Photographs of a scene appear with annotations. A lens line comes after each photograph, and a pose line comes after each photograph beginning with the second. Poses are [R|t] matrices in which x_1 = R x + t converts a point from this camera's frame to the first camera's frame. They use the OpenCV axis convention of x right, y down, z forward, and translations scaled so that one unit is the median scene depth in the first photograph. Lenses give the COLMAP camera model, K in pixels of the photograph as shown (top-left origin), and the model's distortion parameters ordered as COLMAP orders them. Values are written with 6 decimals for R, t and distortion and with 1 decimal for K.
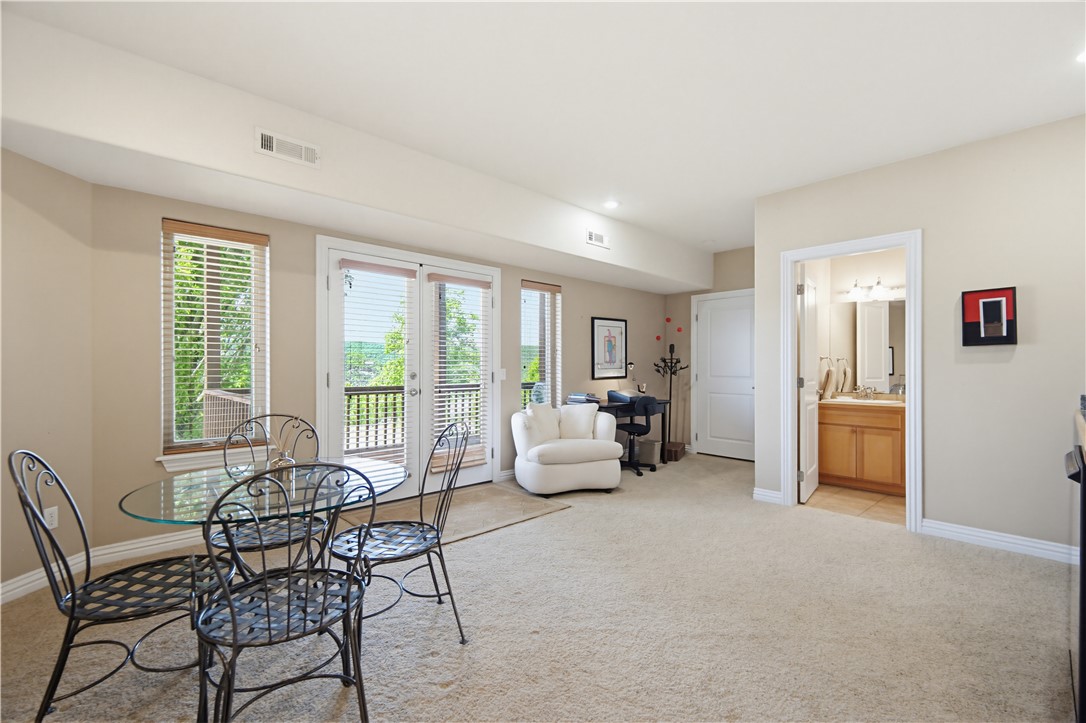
lens RADIAL K [[483.3, 0, 553.8], [0, 483.3, 364.5], [0, 0, 1]] dist [0.010710, -0.000769]
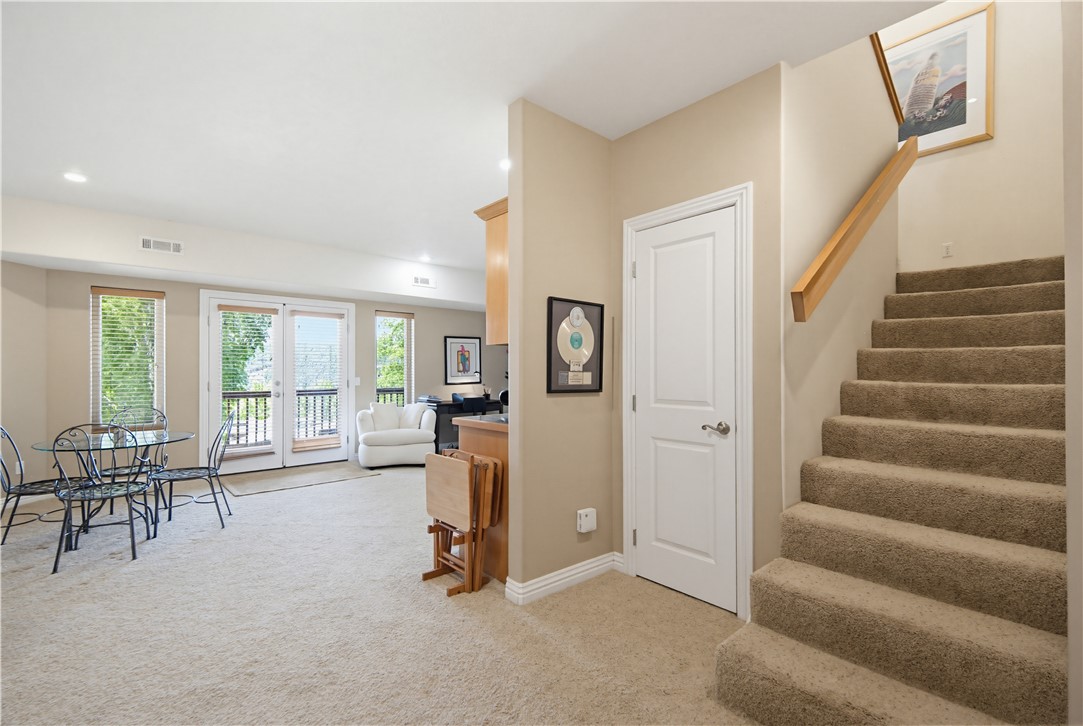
lens RADIAL K [[482.0, 0, 530.4], [0, 482.0, 366.1], [0, 0, 1]] dist [0.010710, -0.000769]
pose [[0.999215, -0.002520, -0.039538, 0.446162], [0.002453, 0.999995, -0.001731, -0.019551], [0.039543, 0.001633, 0.999217, -0.342895]]
